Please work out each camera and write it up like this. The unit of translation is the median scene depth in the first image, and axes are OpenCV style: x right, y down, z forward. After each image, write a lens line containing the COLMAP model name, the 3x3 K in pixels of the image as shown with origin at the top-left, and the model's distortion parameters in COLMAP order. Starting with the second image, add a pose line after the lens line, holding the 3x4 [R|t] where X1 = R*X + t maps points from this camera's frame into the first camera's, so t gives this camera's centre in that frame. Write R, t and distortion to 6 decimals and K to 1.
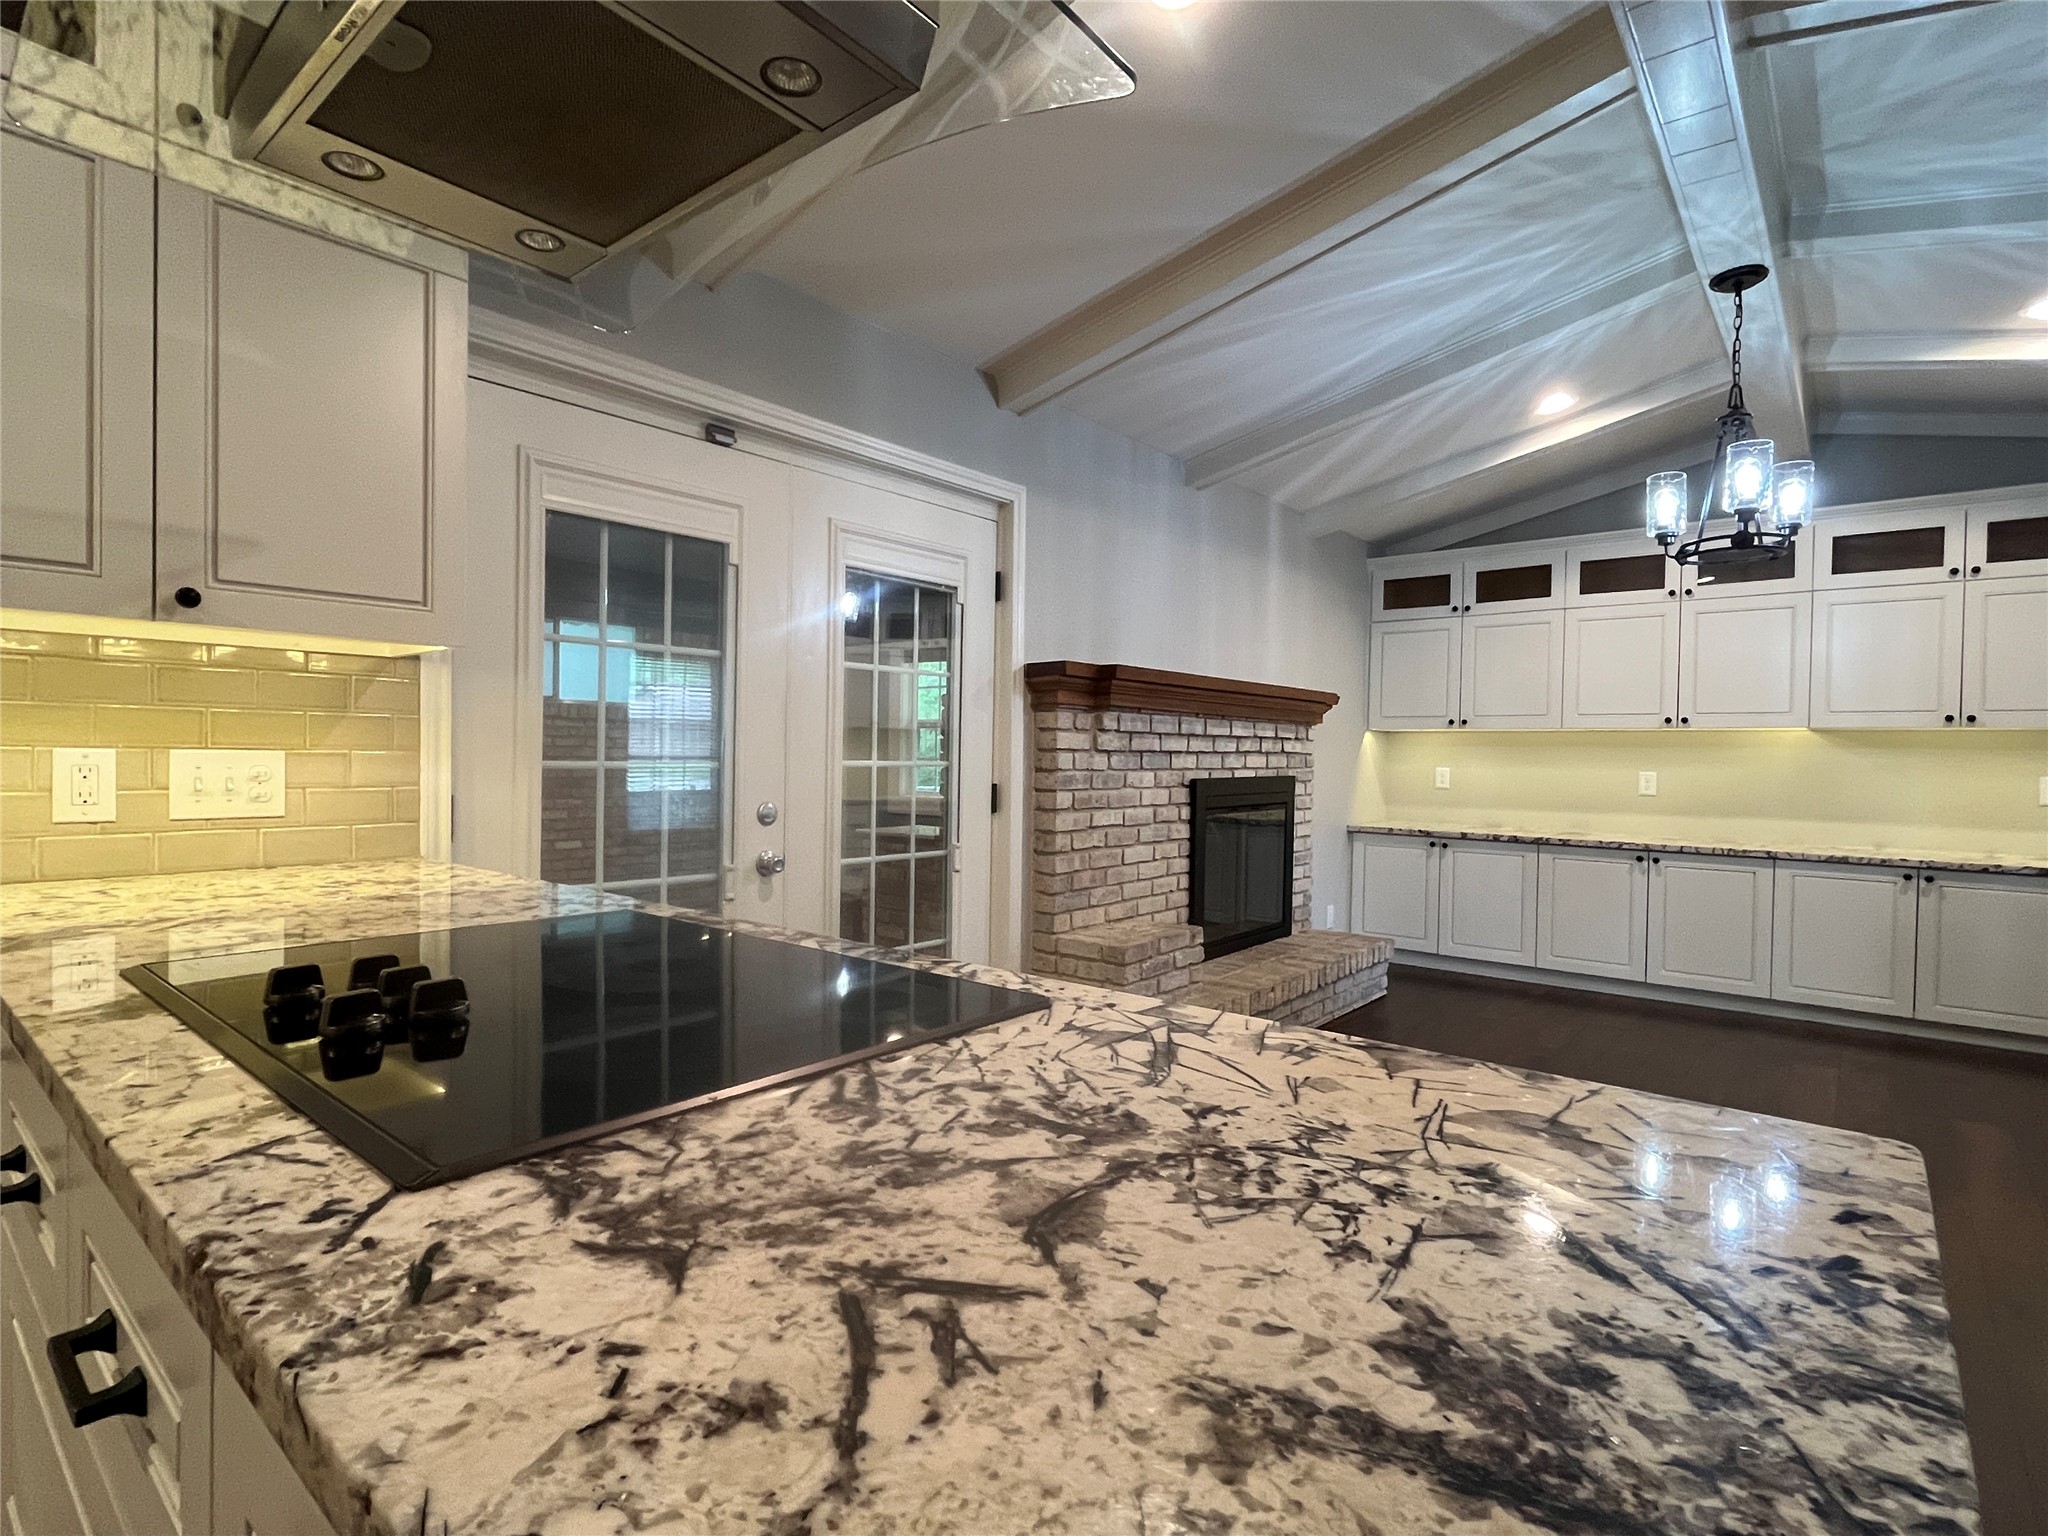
lens RADIAL K [[1013.7, 0, 1016.9], [0, 1013.7, 768.8], [0, 0, 1]] dist [-0.000958, -0.000624]
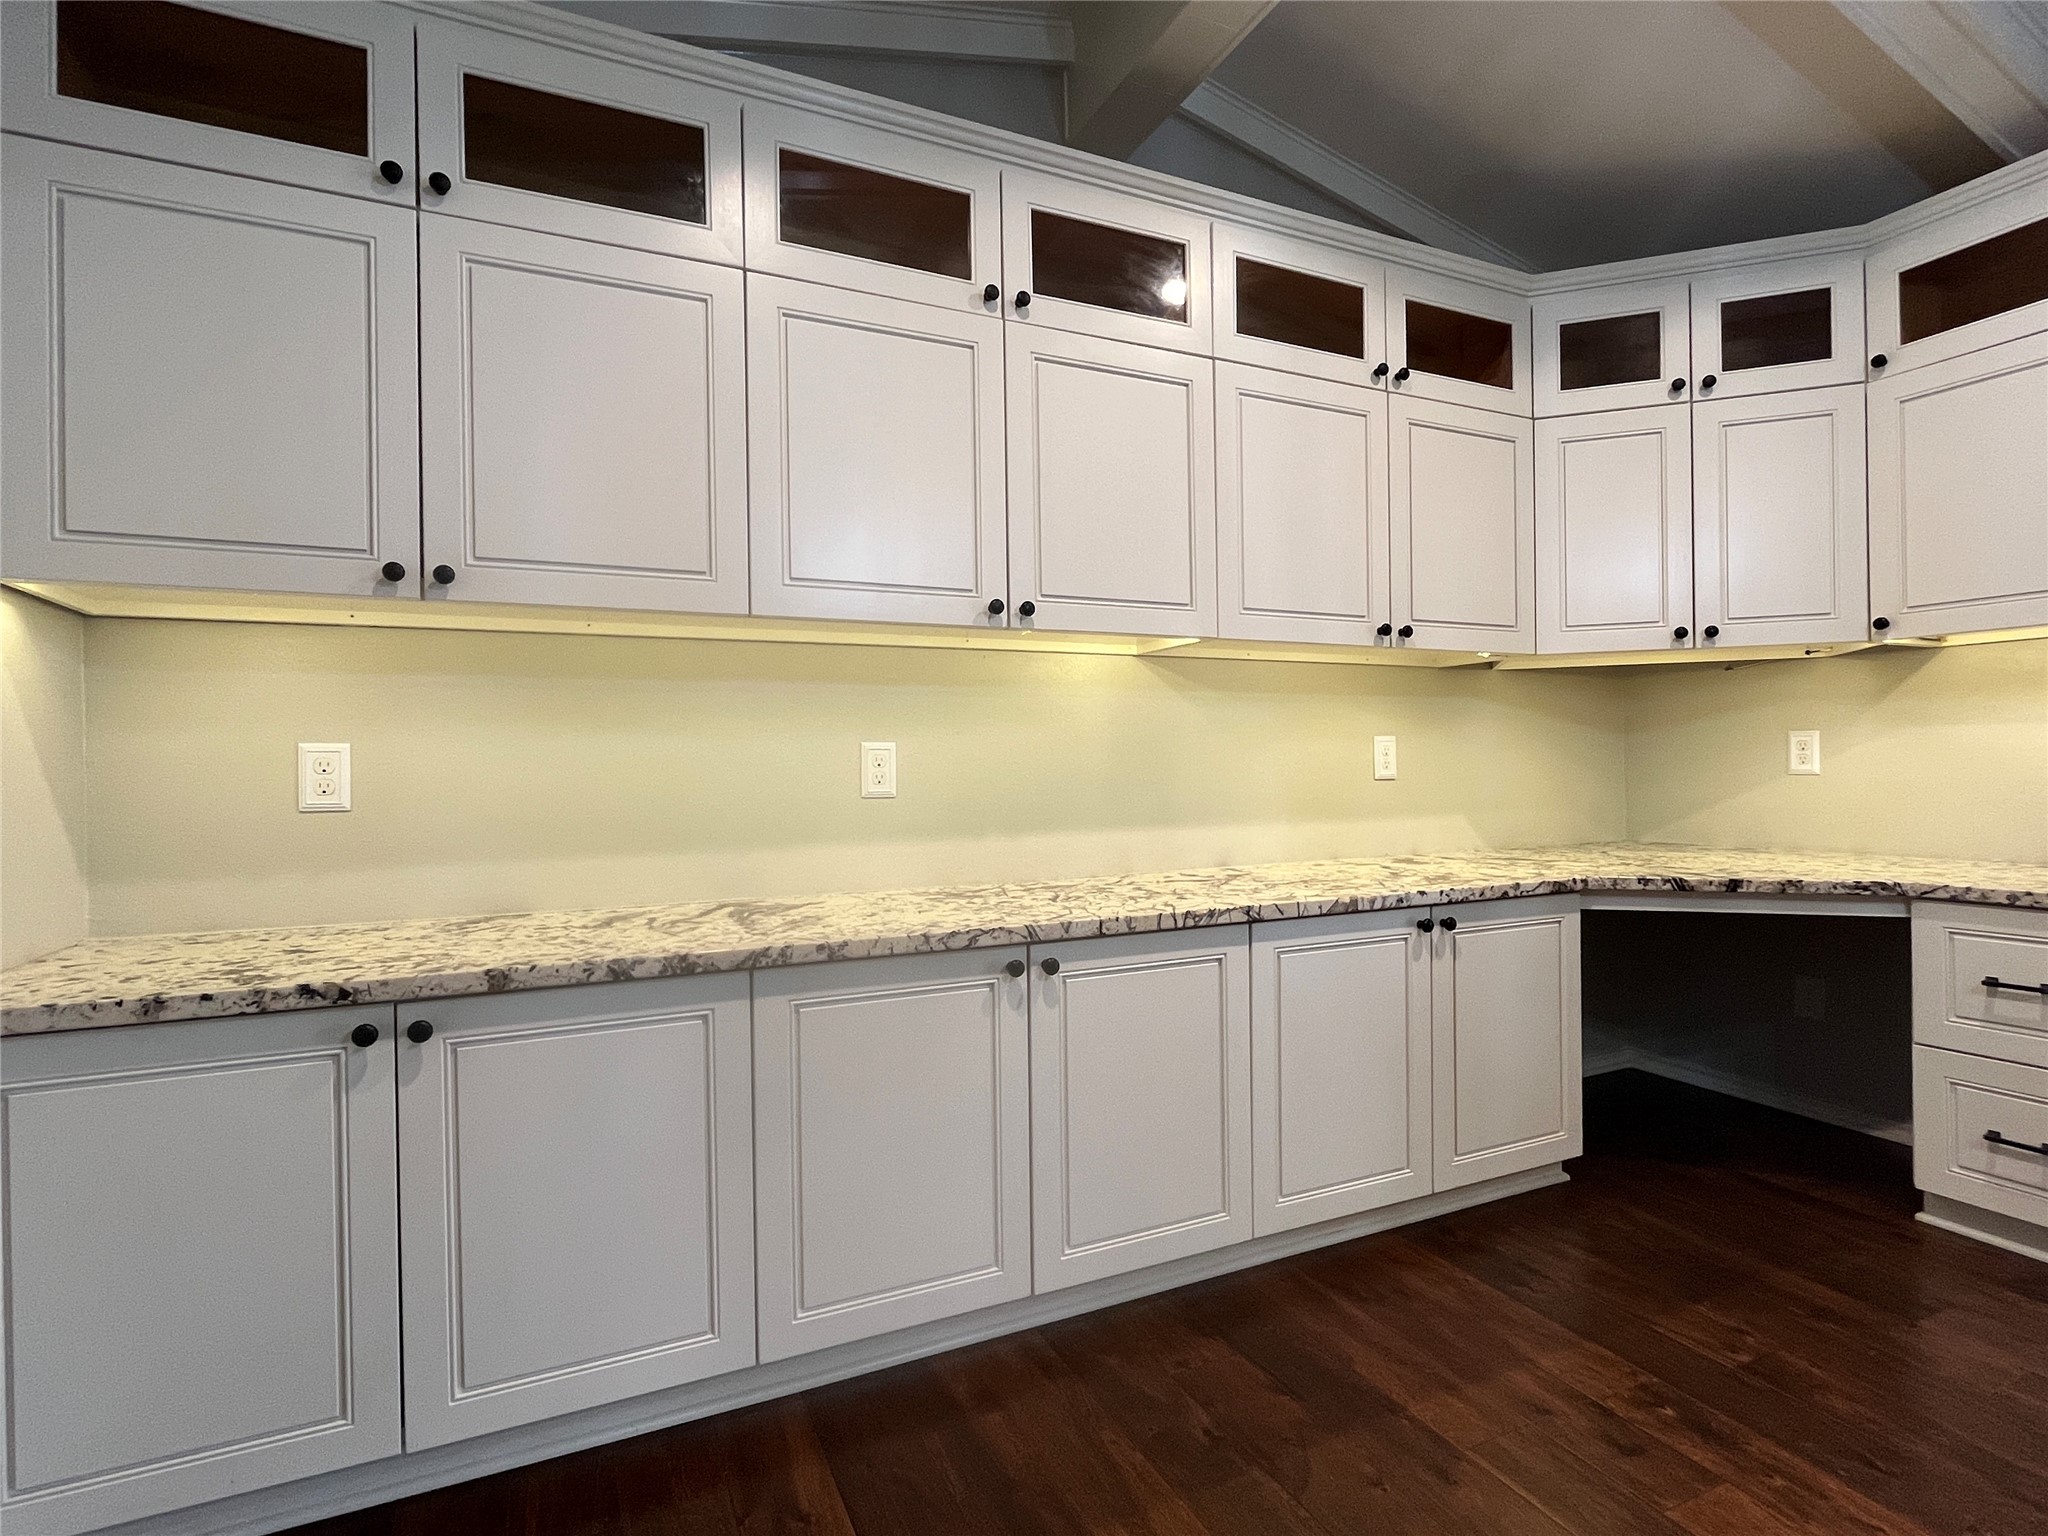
lens RADIAL K [[1013.7, 0, 1016.9], [0, 1013.7, 768.8], [0, 0, 1]] dist [-0.000958, -0.000624]
pose [[0.423733, -0.022694, 0.905503, 0.389689], [0.034877, 0.999354, 0.008725, 0.018918], [-0.905115, 0.027884, 0.424251, 1.147489]]
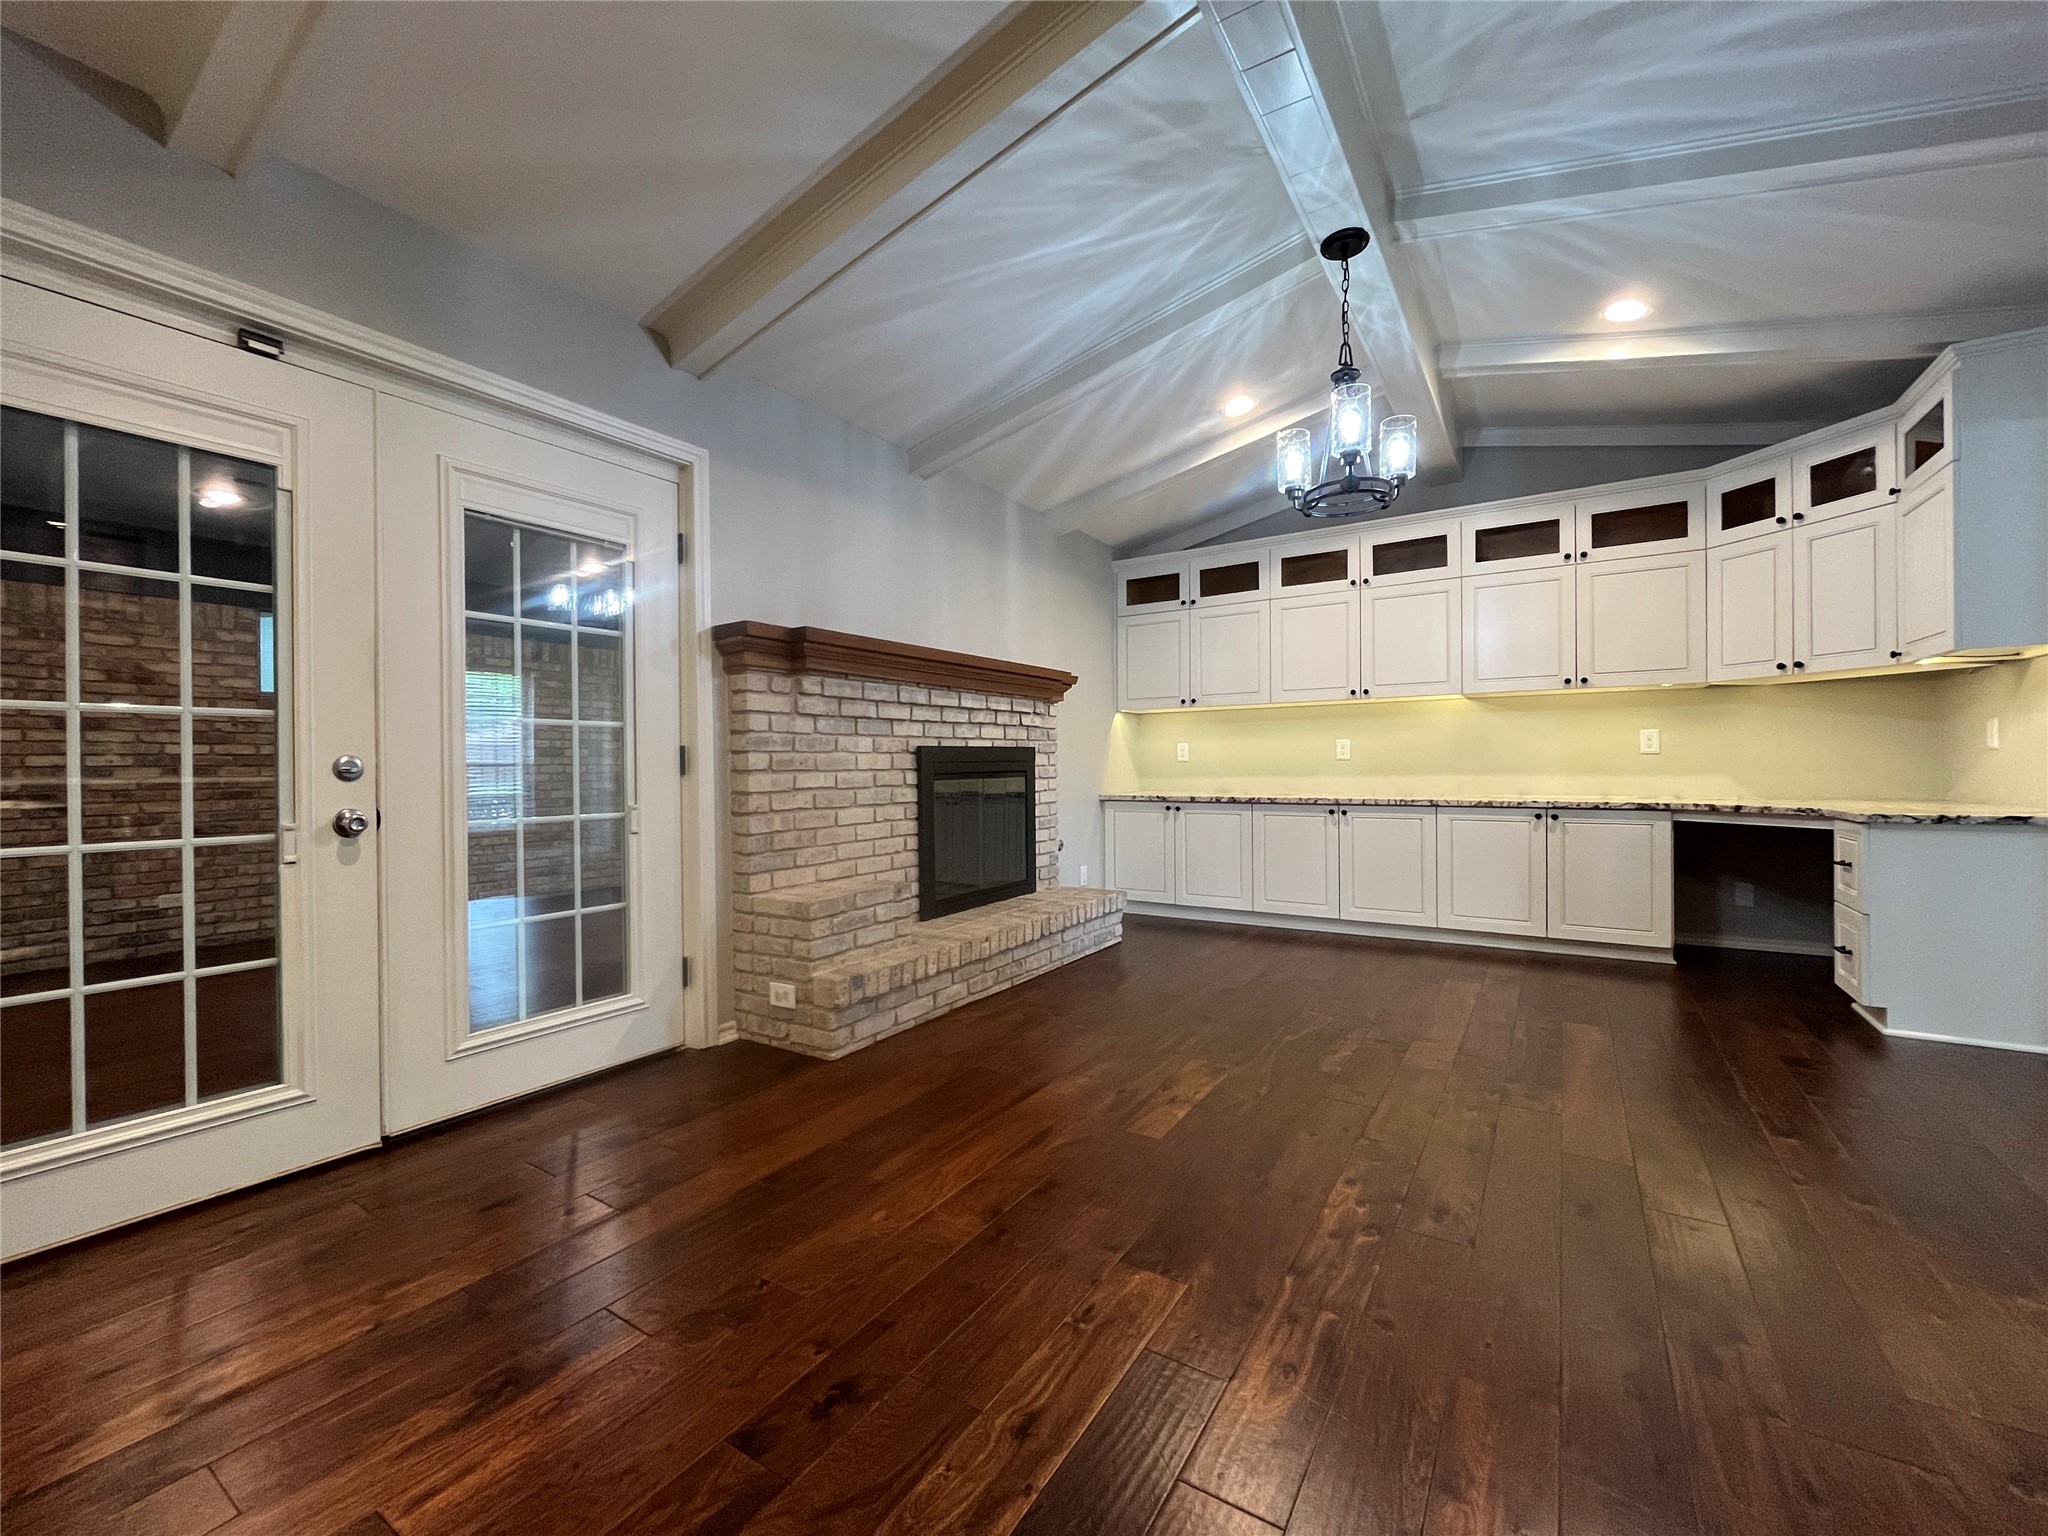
lens RADIAL K [[830.3, 0, 1020.2], [0, 830.3, 770.9], [0, 0, 1]] dist [-0.001780, -0.000166]
pose [[0.992237, -0.026160, 0.121582, 0.205067], [0.027150, 0.999610, -0.006498, 0.052936], [-0.121365, 0.009748, 0.992560, 0.146361]]
